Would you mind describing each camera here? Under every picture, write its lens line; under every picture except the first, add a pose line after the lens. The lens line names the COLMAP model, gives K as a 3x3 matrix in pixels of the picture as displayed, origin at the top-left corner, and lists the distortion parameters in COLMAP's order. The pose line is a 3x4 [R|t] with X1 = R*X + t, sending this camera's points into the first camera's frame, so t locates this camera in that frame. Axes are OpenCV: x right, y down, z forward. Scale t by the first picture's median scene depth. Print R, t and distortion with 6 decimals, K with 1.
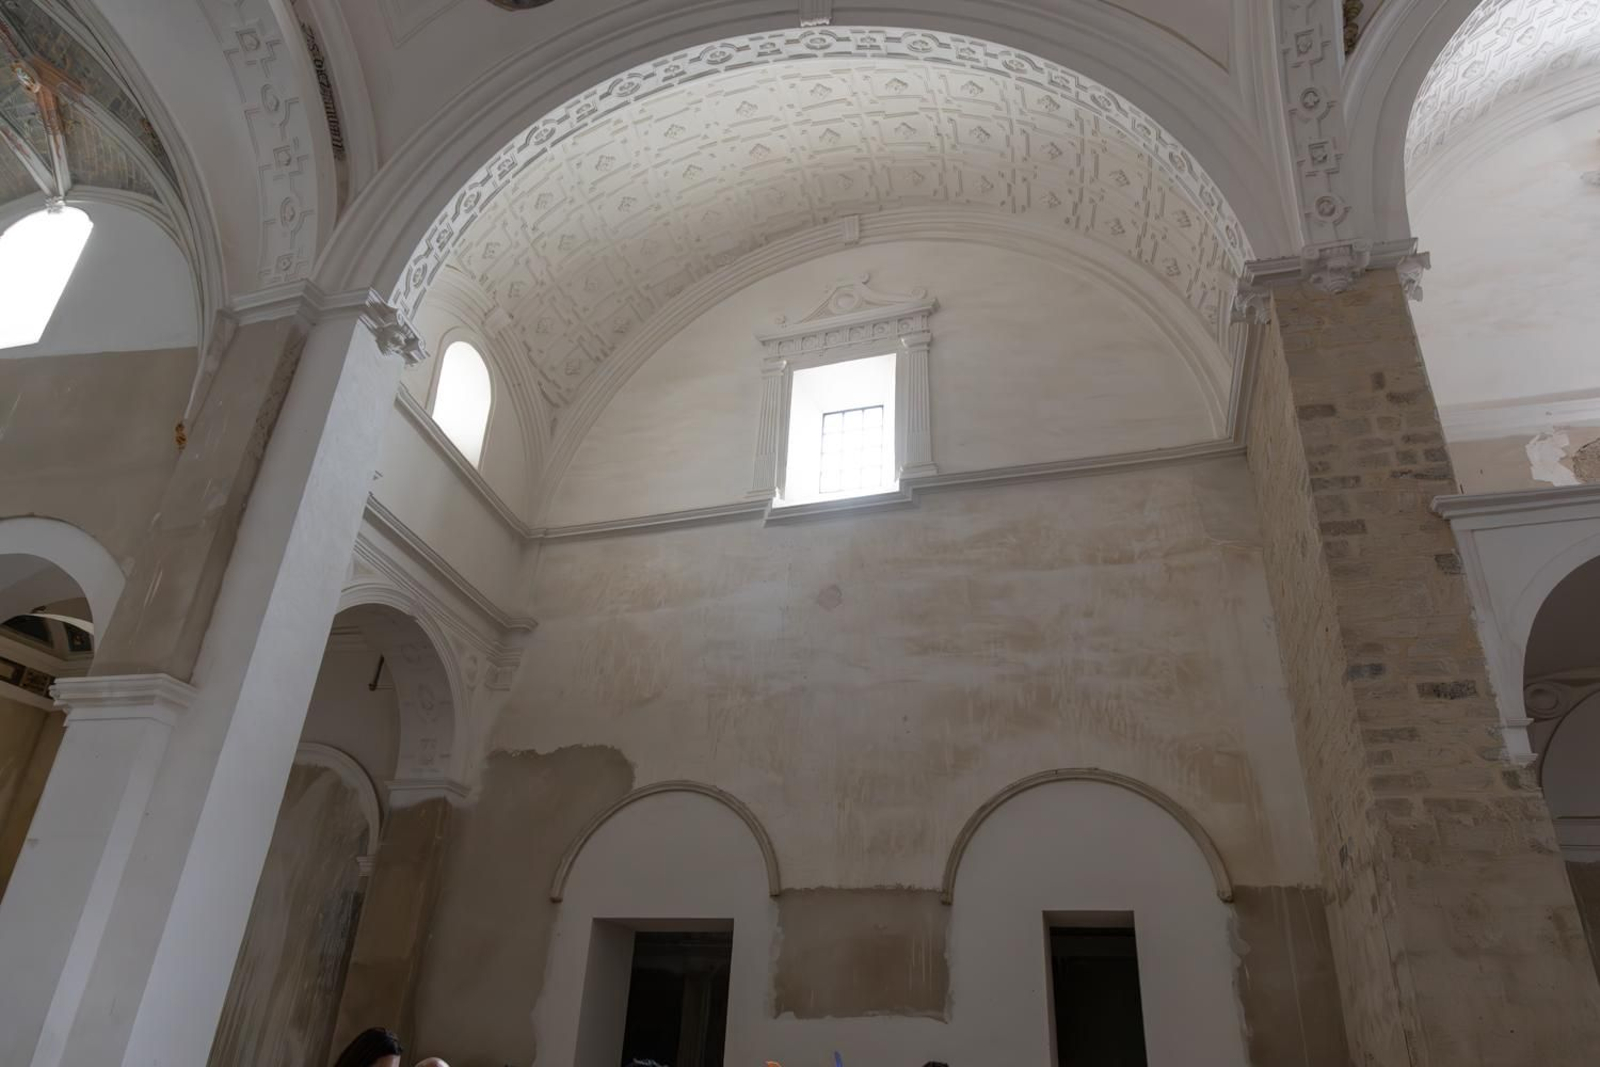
lens RADIAL K [[1087.0, 0, 813.8], [0, 1087.0, 532.2], [0, 0, 1]] dist [0.006977, 0.003088]
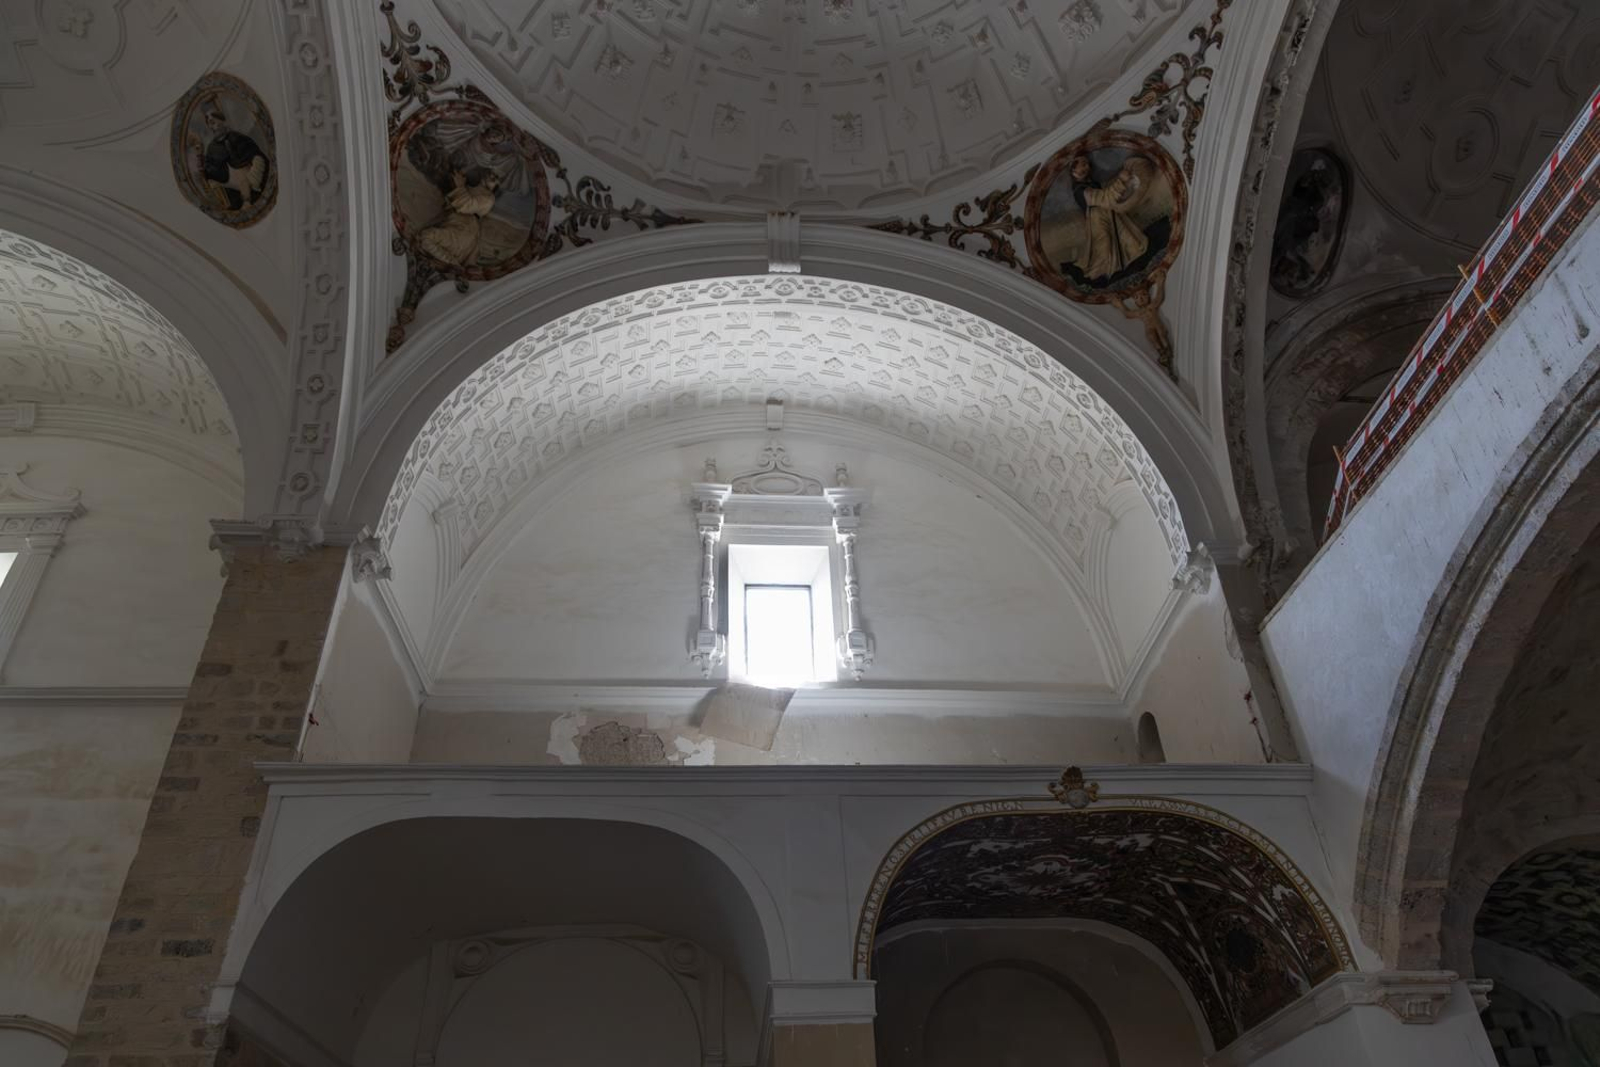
lens RADIAL K [[1113.8, 0, 807.6], [0, 1113.8, 621.7], [0, 0, 1]] dist [0.006772, 0.004923]
pose [[0.933984, 0.134855, 0.330890, 0.576027], [-0.096142, 0.986740, -0.130773, -0.064316], [-0.344138, 0.090328, 0.934564, -0.189593]]
